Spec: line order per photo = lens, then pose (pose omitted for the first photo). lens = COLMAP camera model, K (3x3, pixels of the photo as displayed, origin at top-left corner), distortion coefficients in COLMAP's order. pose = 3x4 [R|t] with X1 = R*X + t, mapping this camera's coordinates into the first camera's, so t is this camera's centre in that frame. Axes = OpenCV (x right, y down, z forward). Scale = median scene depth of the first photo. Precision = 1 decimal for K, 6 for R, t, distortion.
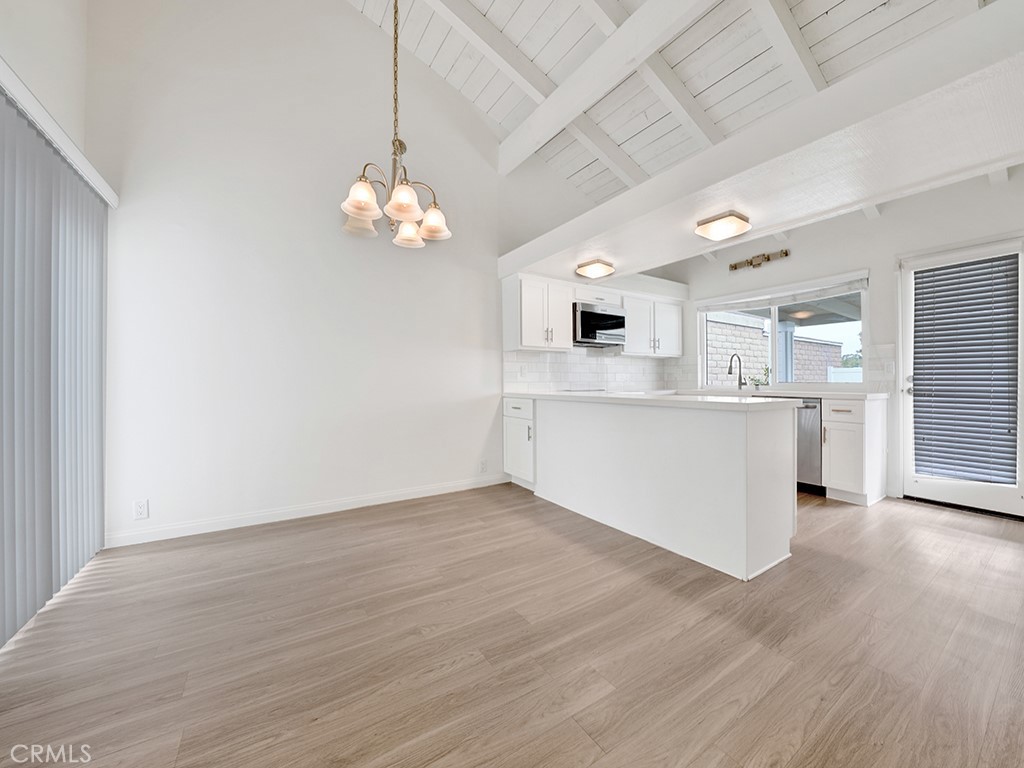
lens RADIAL K [[362.6, 0, 500.4], [0, 362.6, 379.9], [0, 0, 1]] dist [-0.016413, 0.000066]
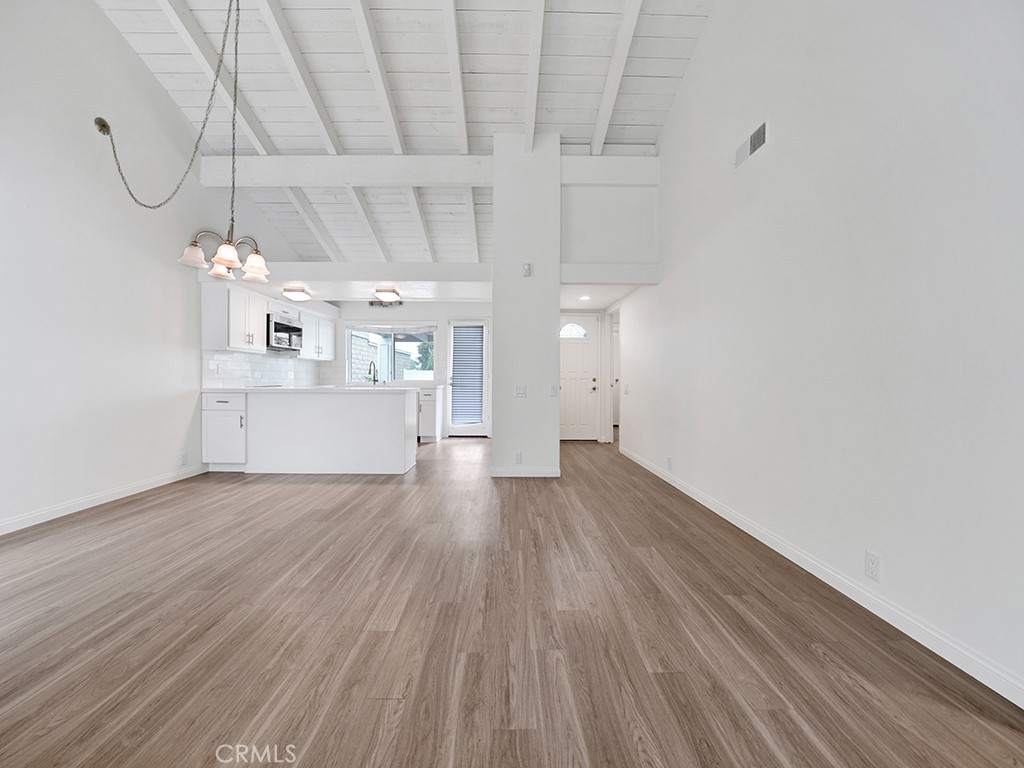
lens RADIAL K [[364.5, 0, 509.9], [0, 364.5, 376.8], [0, 0, 1]] dist [-0.036287, 0.005705]
pose [[0.497727, 0.009706, 0.867280, -0.501848], [-0.007916, 0.999947, -0.006648, -0.000400], [-0.867298, -0.003557, 0.497777, -0.348992]]
